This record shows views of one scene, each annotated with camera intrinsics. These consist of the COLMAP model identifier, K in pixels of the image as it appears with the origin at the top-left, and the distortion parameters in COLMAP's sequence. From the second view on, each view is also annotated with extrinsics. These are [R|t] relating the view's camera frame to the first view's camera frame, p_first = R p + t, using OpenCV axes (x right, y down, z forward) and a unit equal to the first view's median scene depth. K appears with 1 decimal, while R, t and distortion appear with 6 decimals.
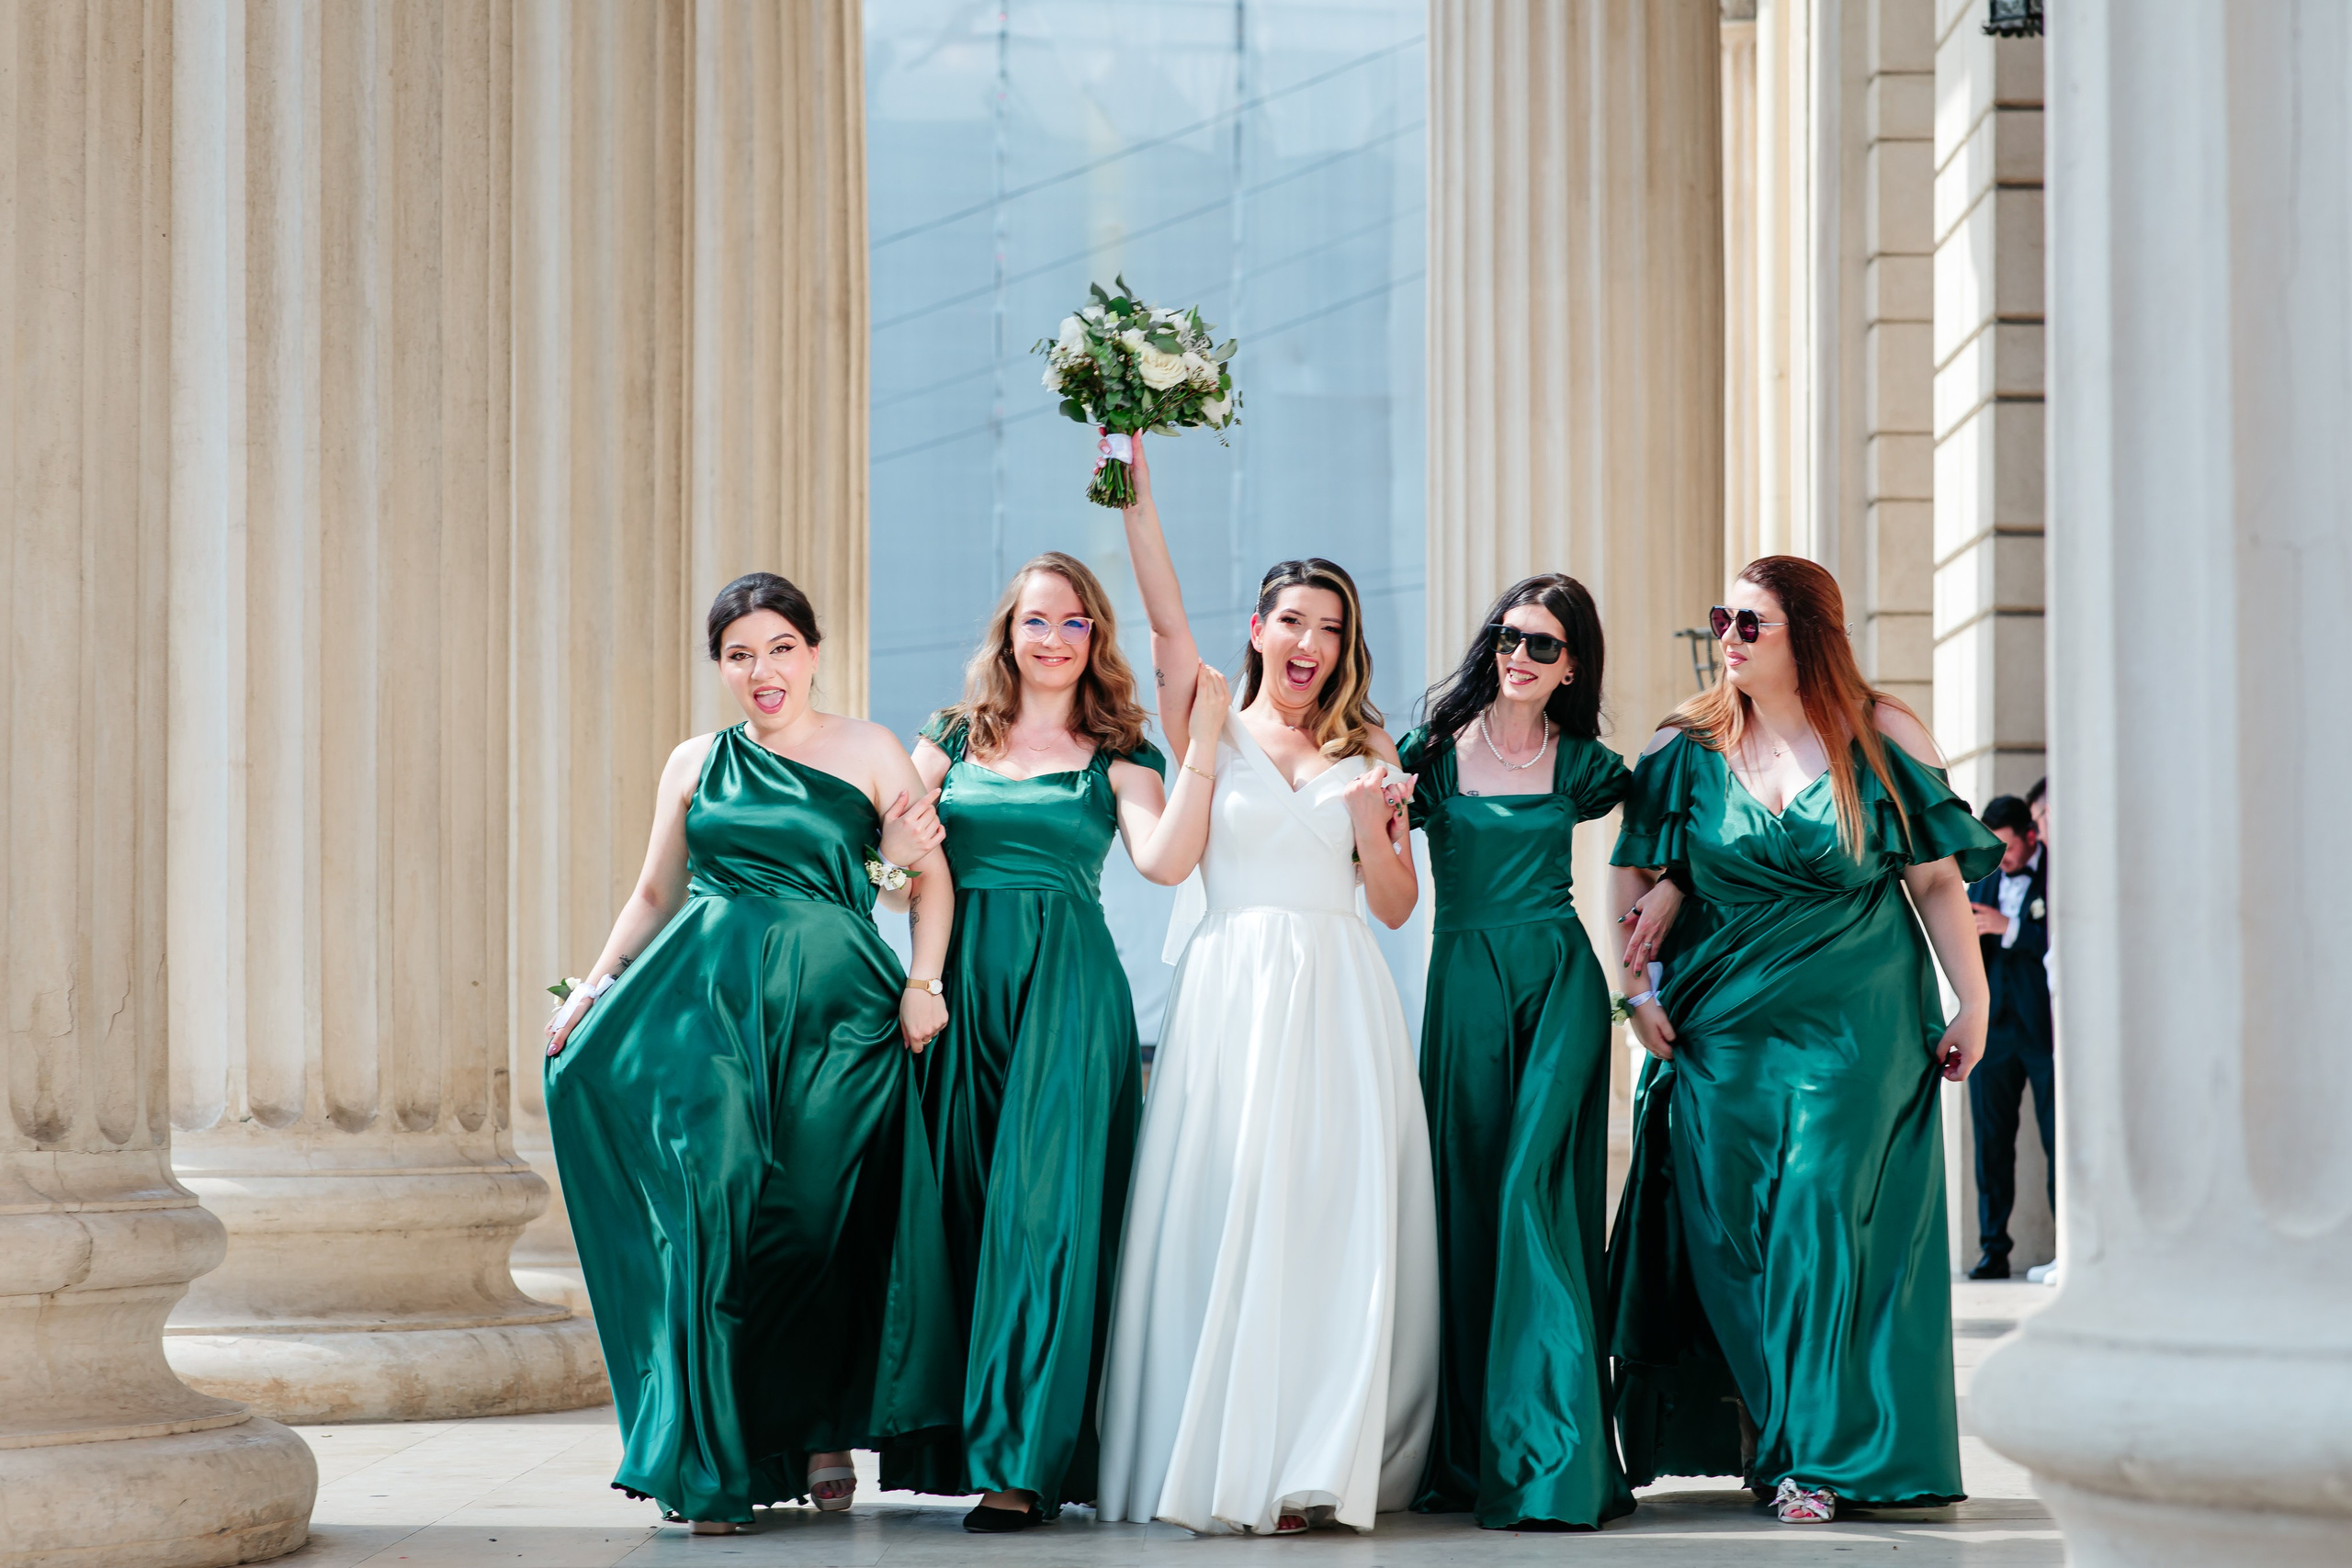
lens RADIAL K [[5985.8, 0, 1280.1], [0, 5985.8, 794.3], [0, 0, 1]] dist [0.173704, 0.000000]
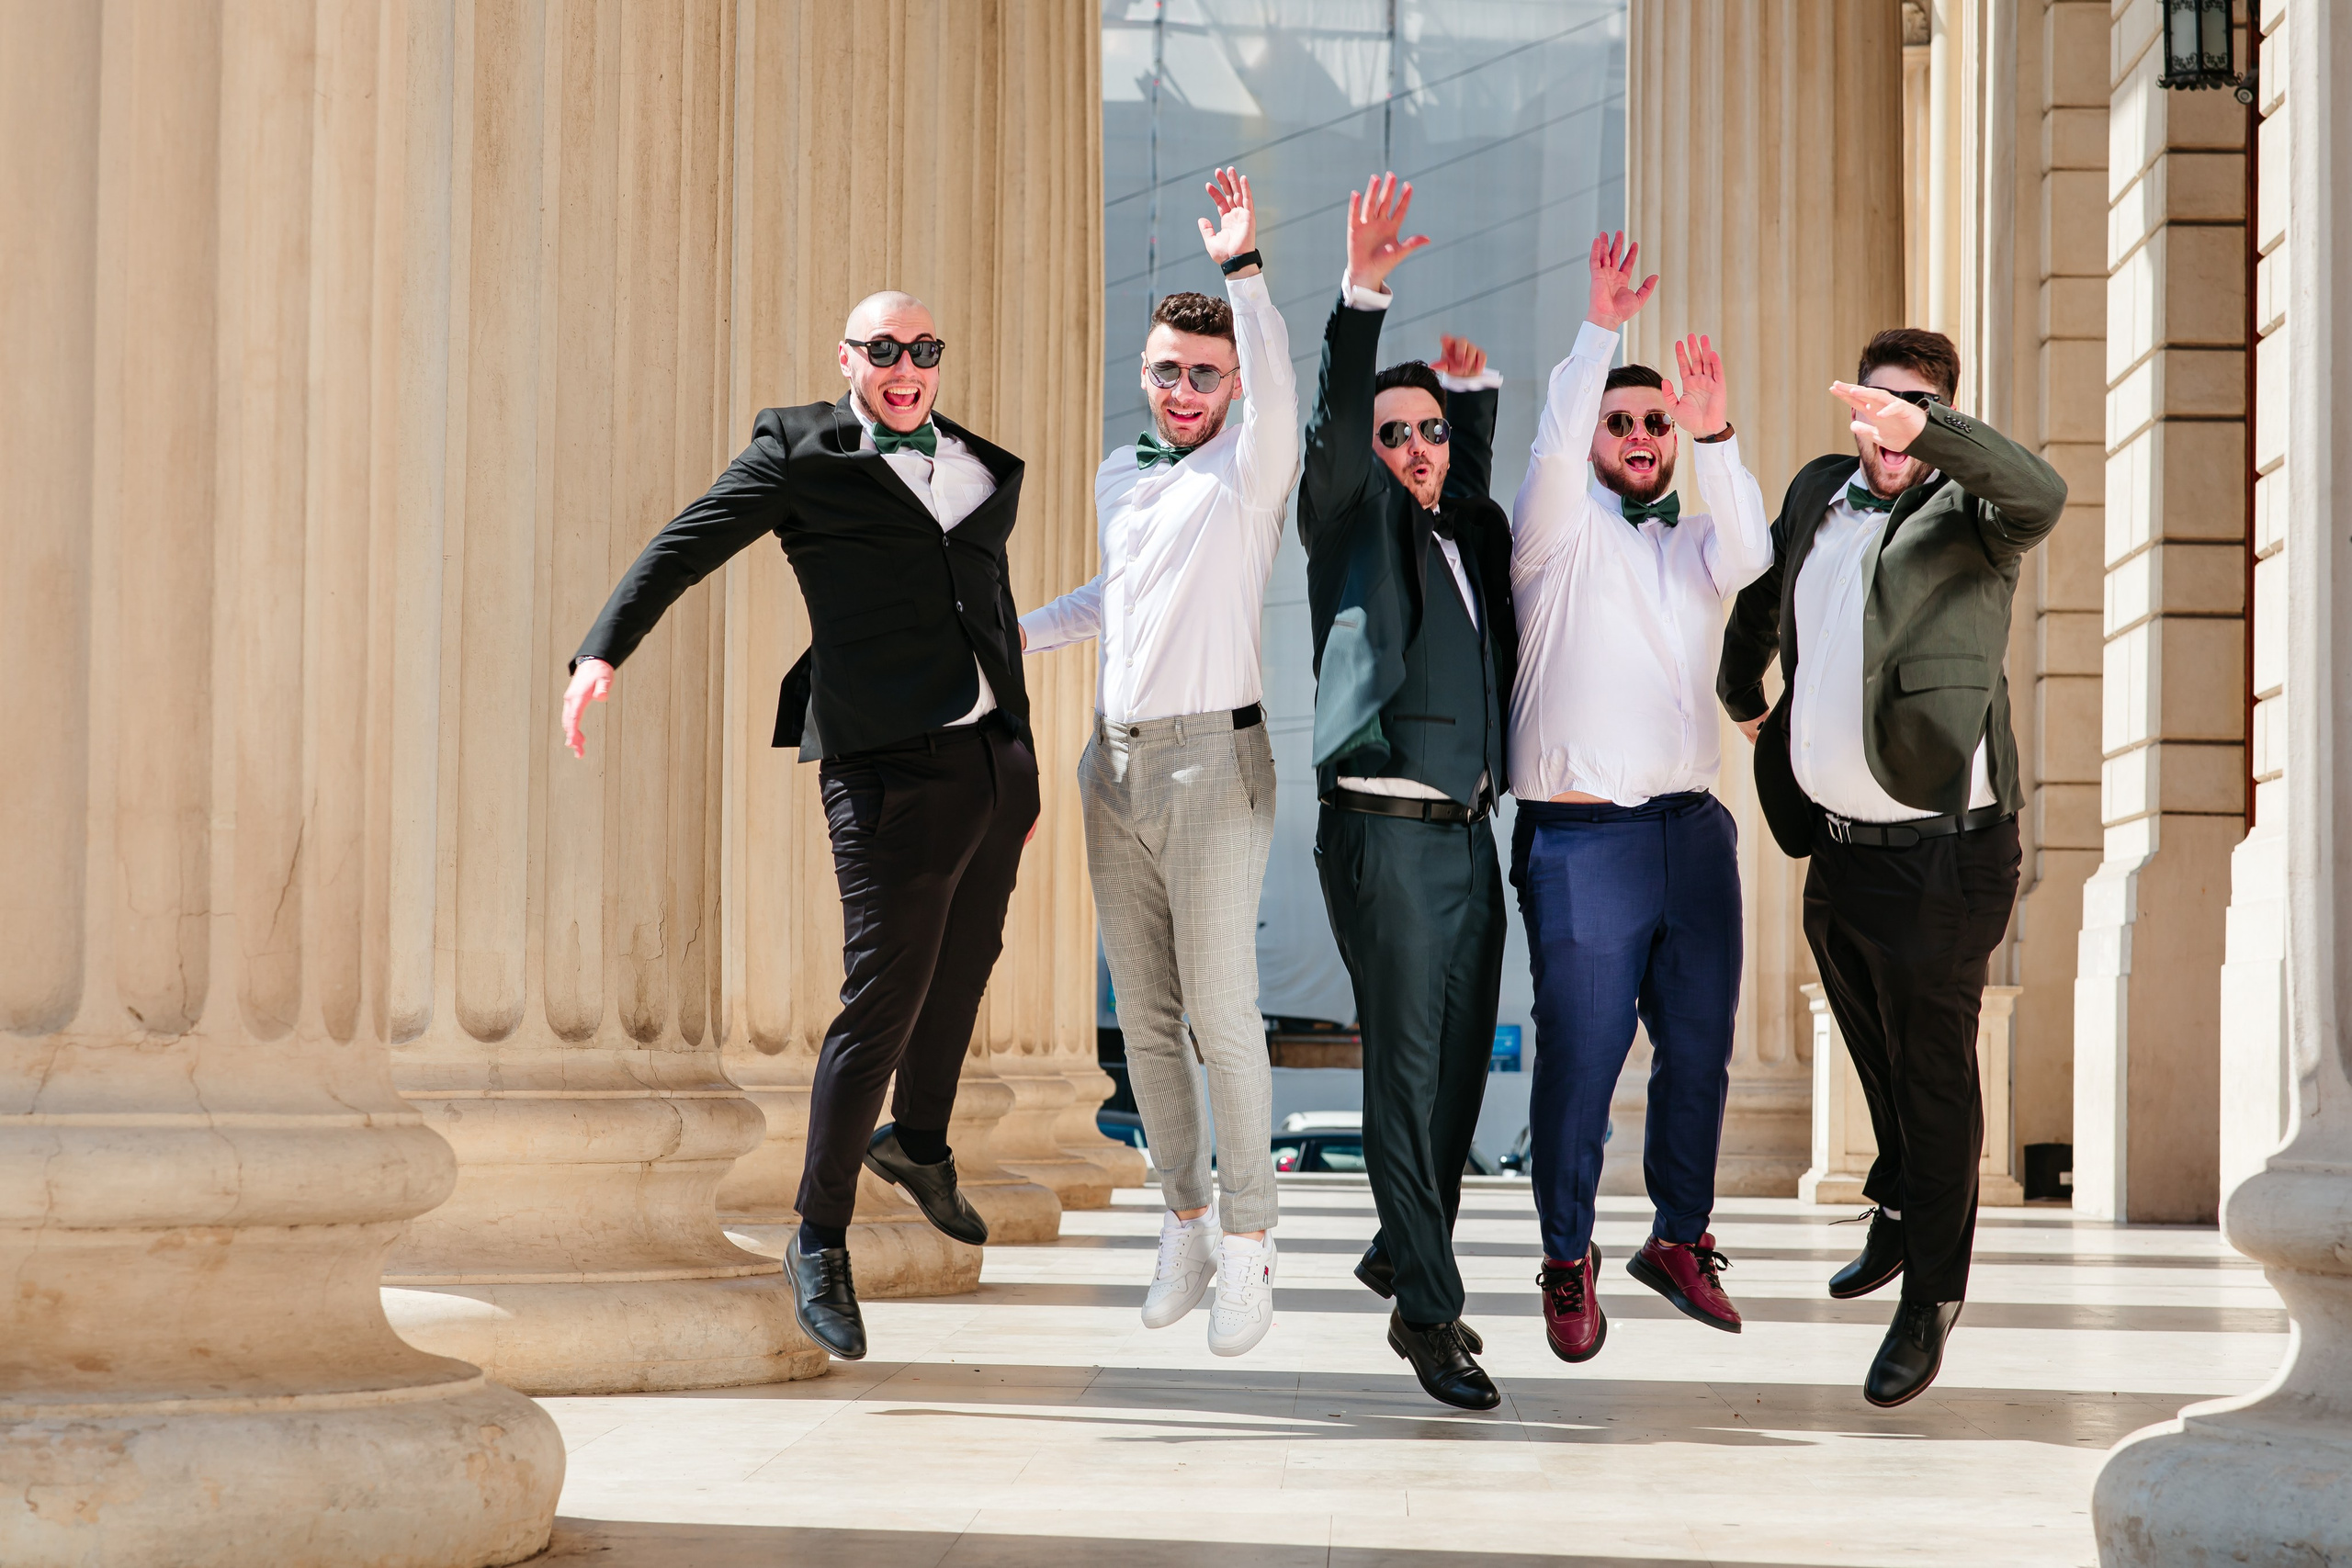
lens RADIAL K [[5985.8, 0, 1170.7], [0, 5985.8, 741.1], [0, 0, 1]] dist [0.173704, 0.000000]
pose [[0.999172, 0.010700, -0.039251, -0.017937], [-0.010882, 0.999931, -0.004426, -0.000458], [0.039201, 0.004849, 0.999220, -0.098627]]
